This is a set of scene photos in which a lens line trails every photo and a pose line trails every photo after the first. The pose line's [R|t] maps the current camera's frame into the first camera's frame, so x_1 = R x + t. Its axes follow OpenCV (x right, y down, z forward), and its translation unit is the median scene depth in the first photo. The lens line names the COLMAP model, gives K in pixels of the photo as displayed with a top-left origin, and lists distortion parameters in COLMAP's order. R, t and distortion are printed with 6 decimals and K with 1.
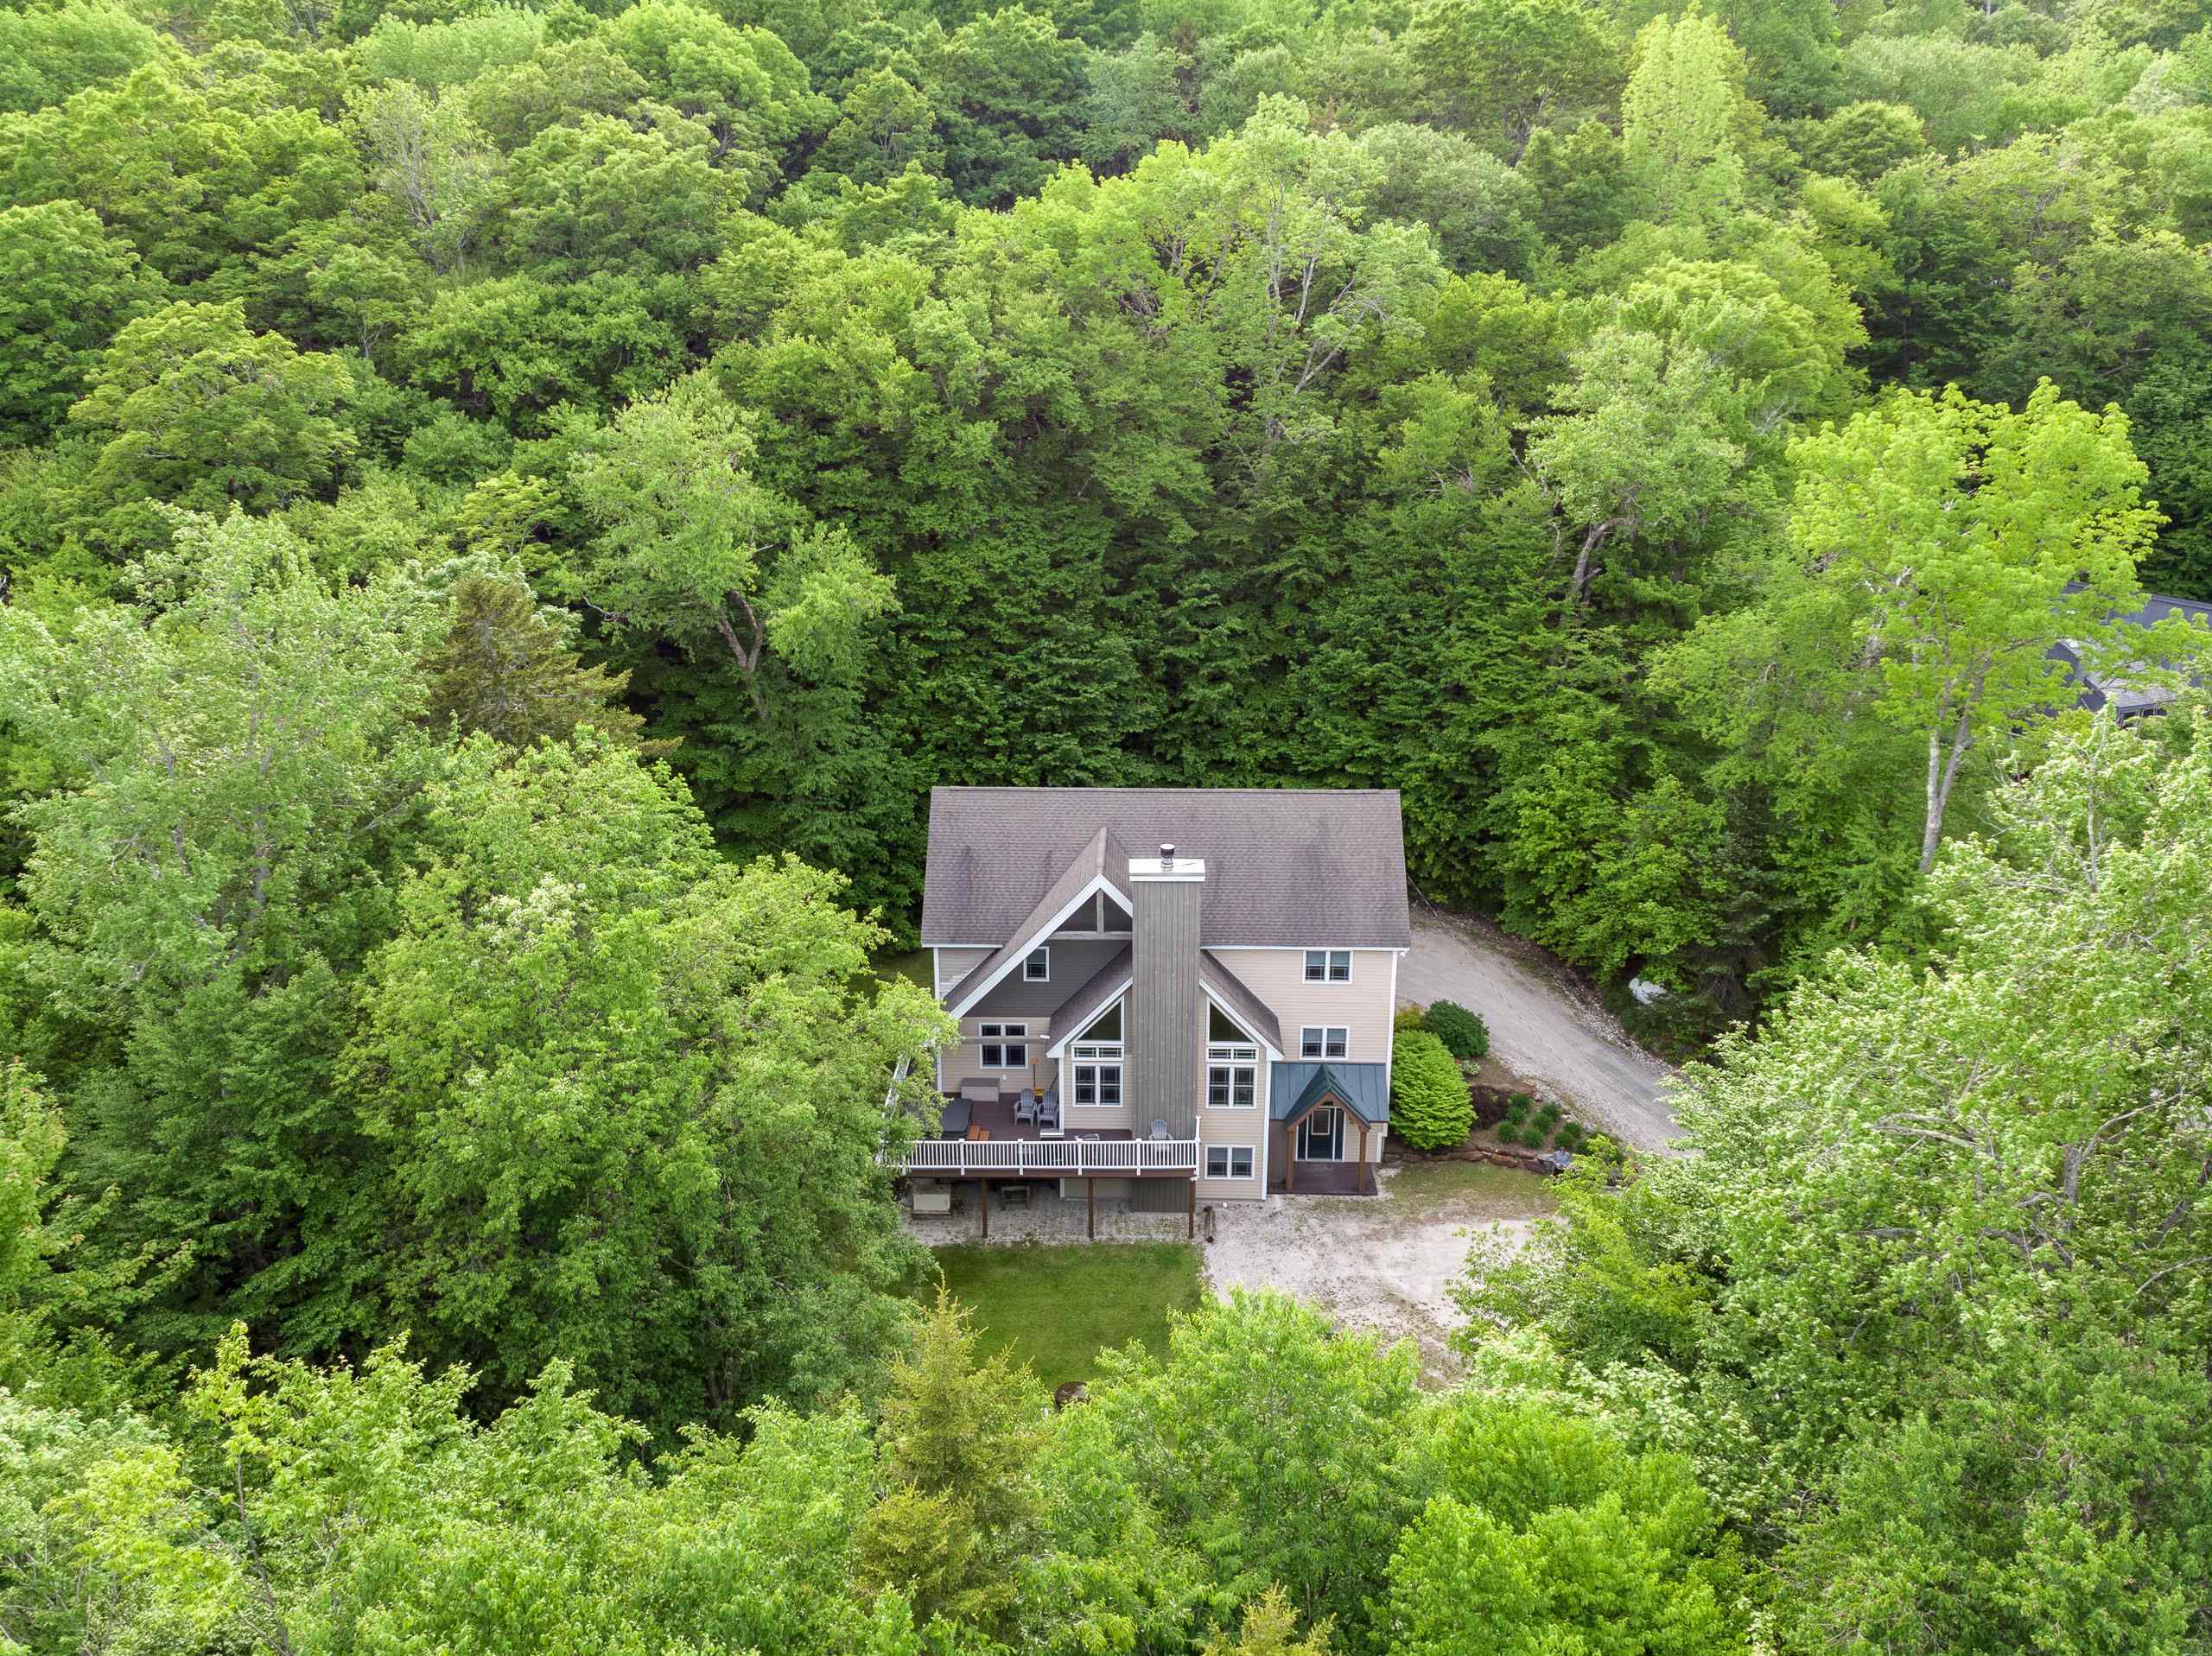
lens RADIAL K [[1768.3, 0, 1052.1], [0, 1768.3, 818.6], [0, 0, 1]] dist [0.062819, -0.003235]
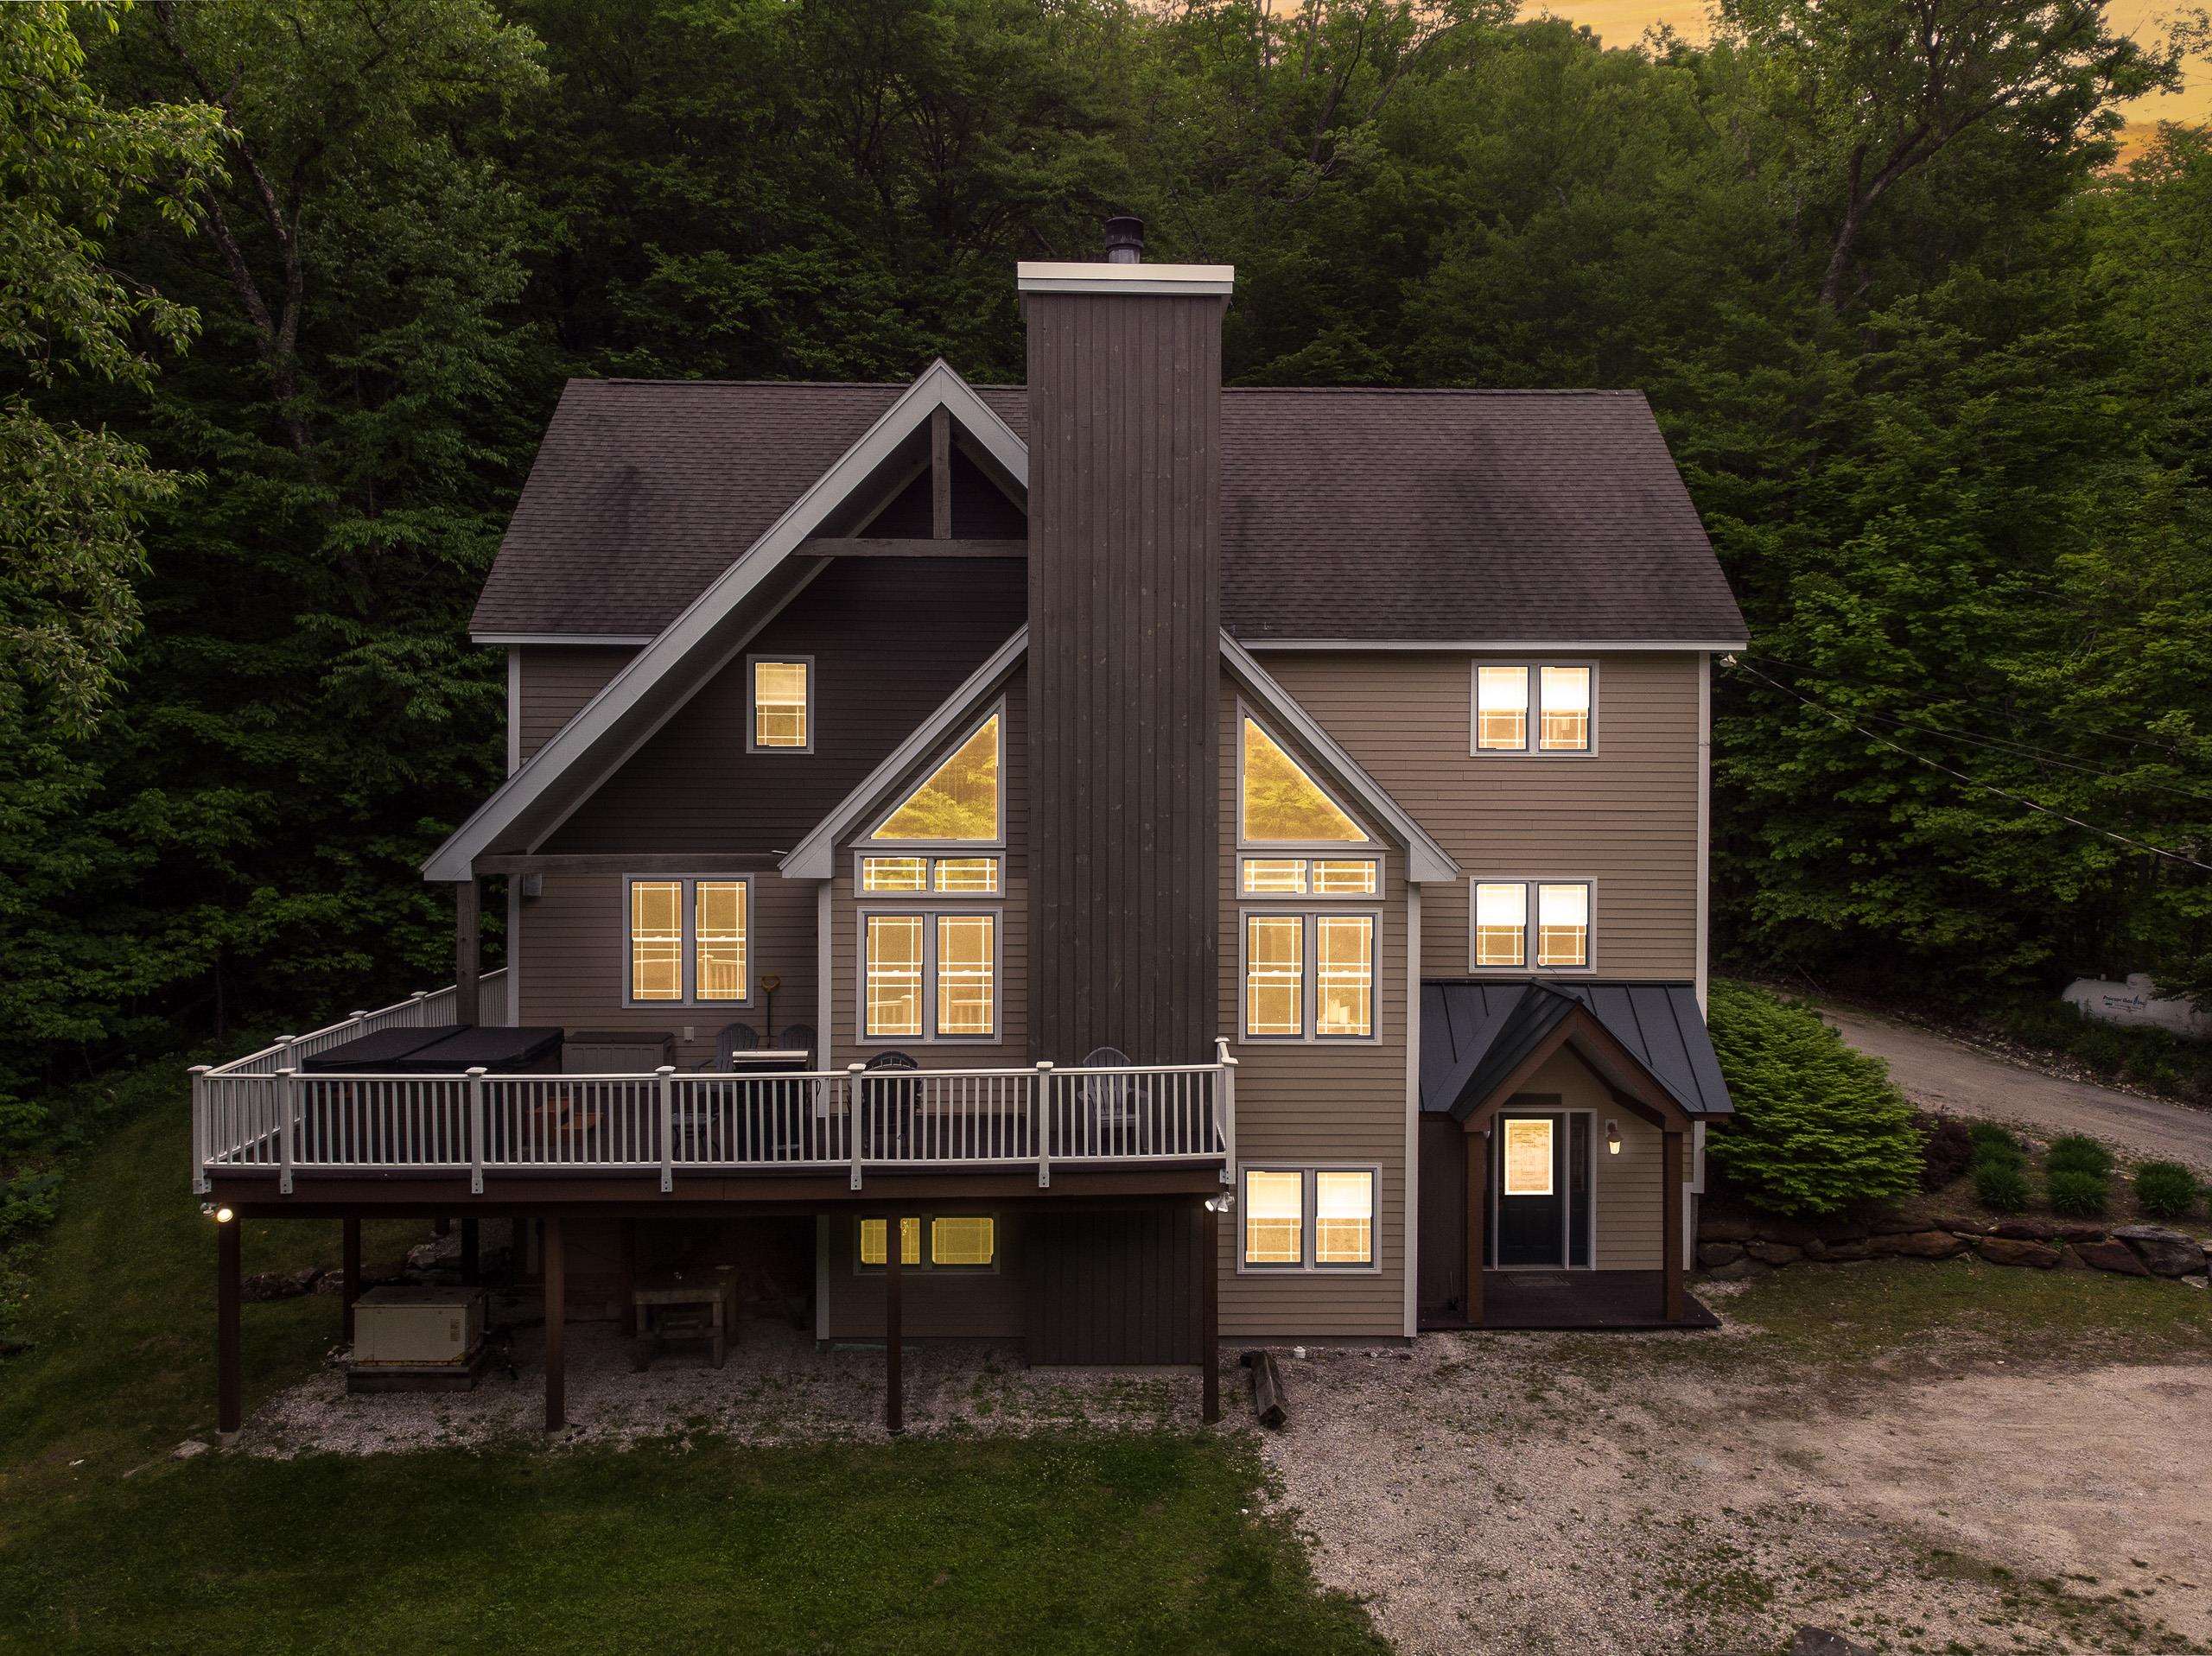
lens RADIAL K [[1643.6, 0, 1083.7], [0, 1643.6, 831.9], [0, 0, 1]] dist [0.003758, 0.005336]
pose [[0.998515, 0.010352, 0.053477, 0.037139], [0.006540, 0.951888, -0.306377, 0.215720], [-0.054076, 0.306272, 0.950407, 0.659663]]
